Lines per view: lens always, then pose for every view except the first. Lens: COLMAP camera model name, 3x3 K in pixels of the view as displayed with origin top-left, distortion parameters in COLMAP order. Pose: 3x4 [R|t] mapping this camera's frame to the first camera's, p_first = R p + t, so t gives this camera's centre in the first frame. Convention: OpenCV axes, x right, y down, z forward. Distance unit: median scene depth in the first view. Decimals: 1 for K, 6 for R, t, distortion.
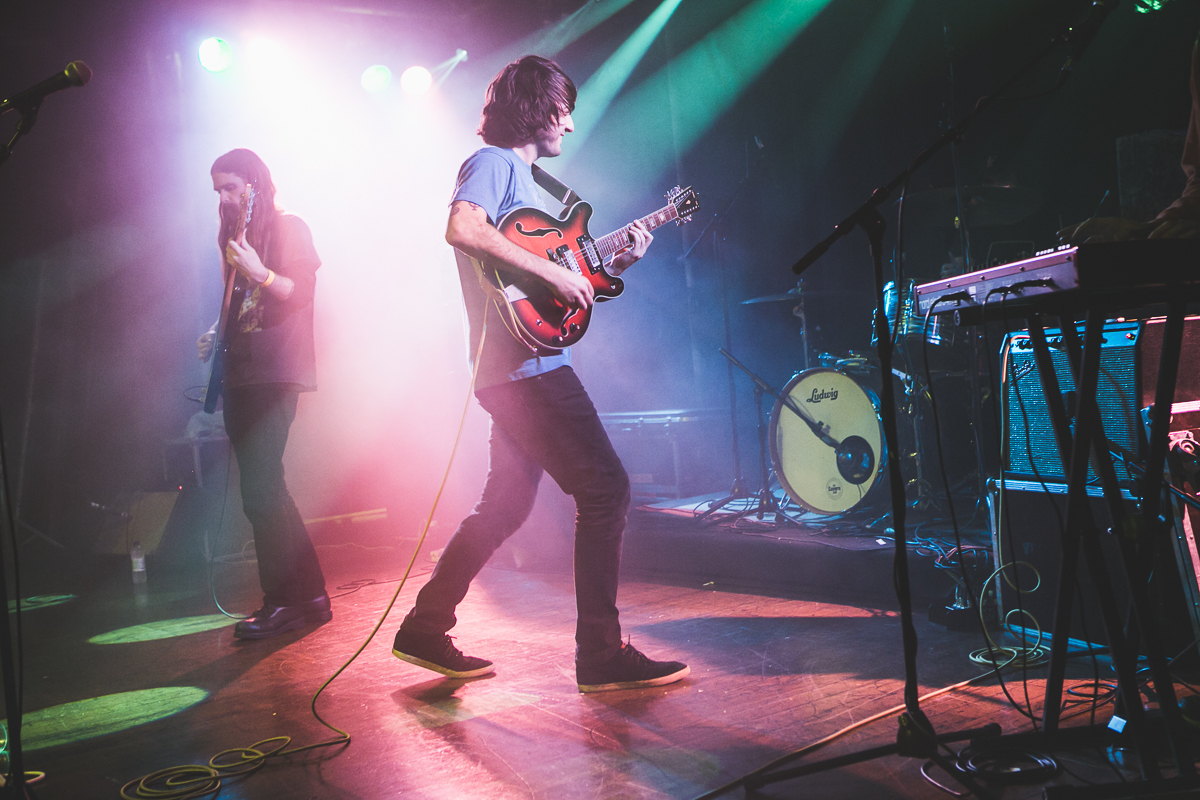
lens RADIAL K [[1489.0, 0, 594.1], [0, 1489.0, 399.7], [0, 0, 1]] dist [-0.033244, 0.000000]
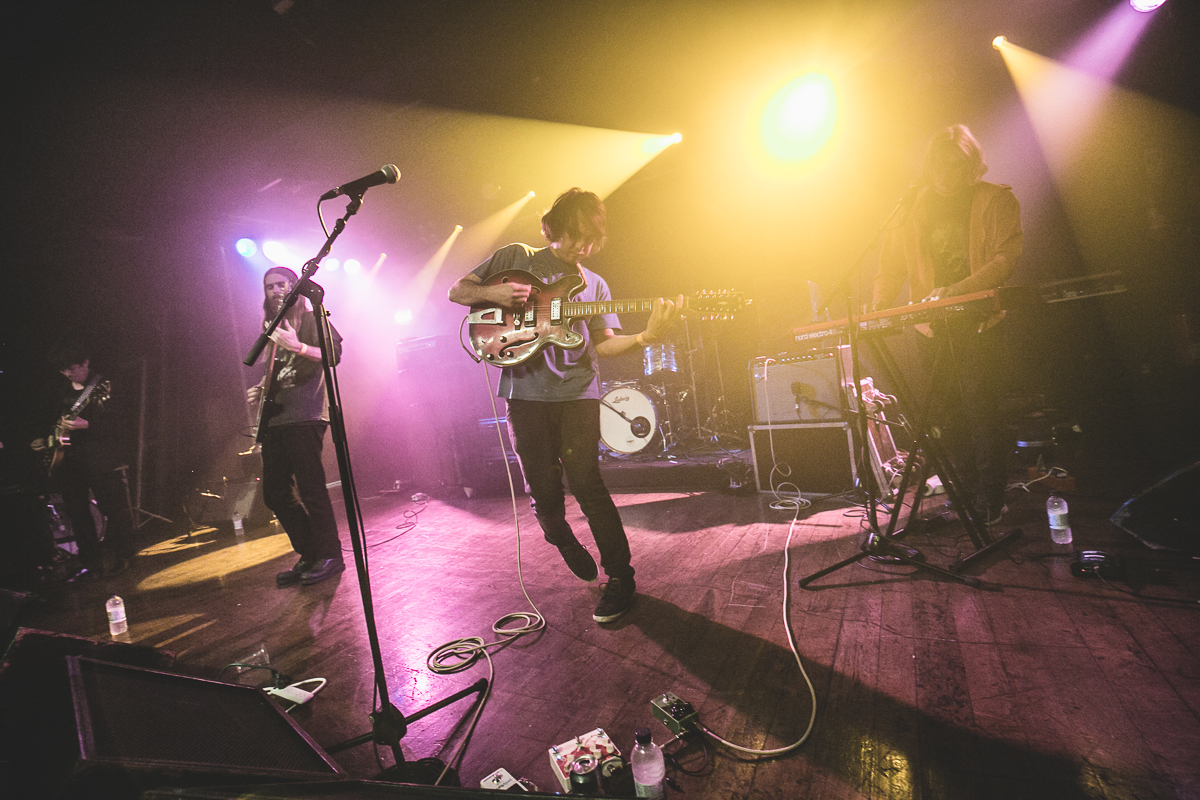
lens RADIAL K [[577.8, 0, 612.0], [0, 577.8, 401.6], [0, 0, 1]] dist [-0.000735, -0.000630]
pose [[0.913841, -0.067386, 0.400442, -0.199451], [0.076889, 0.997010, -0.007689, 0.006146], [-0.398727, 0.037816, 0.916290, 0.230678]]
